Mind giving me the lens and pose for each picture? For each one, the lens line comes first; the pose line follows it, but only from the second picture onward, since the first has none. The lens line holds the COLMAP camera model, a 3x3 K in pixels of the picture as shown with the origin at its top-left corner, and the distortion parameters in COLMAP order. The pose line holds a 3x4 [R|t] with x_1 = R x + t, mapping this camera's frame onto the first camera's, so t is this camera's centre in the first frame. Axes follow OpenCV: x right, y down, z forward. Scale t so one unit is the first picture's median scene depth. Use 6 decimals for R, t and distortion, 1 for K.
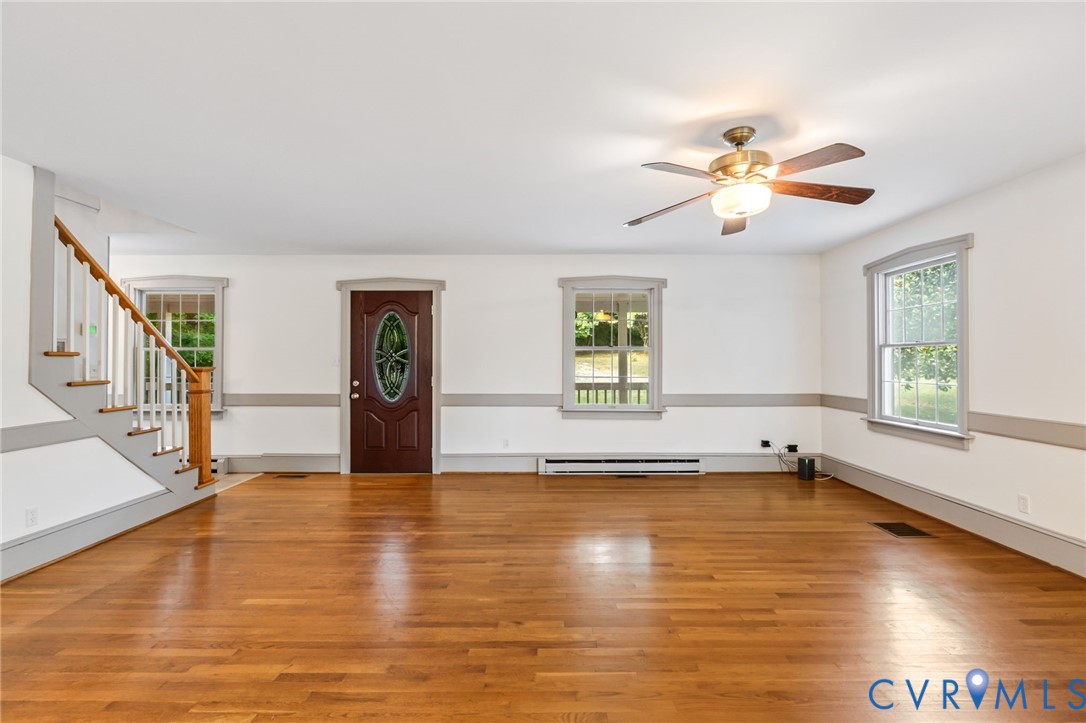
lens RADIAL K [[498.4, 0, 543.6], [0, 498.4, 354.1], [0, 0, 1]] dist [-0.007368, -0.000438]
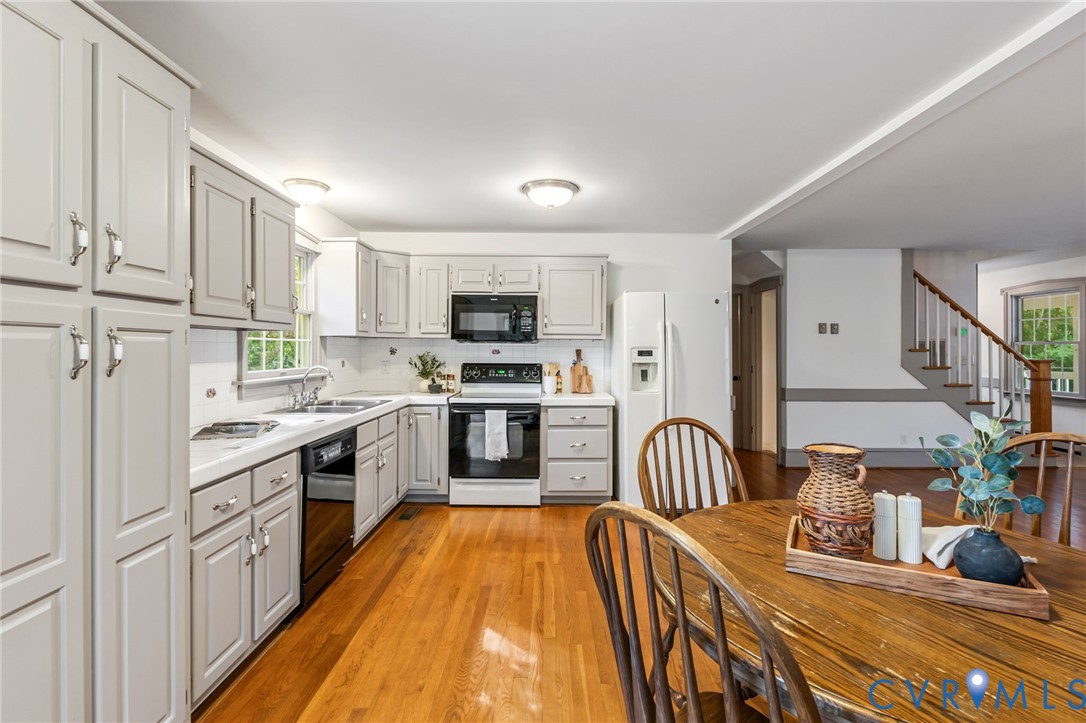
lens RADIAL K [[498.4, 0, 543.6], [0, 498.4, 354.1], [0, 0, 1]] dist [-0.007368, -0.000438]
pose [[-0.013465, 0.009229, -0.999867, 0.810744], [0.013458, 0.999869, 0.009047, -0.020624], [0.999819, -0.013334, -0.013587, -0.306103]]
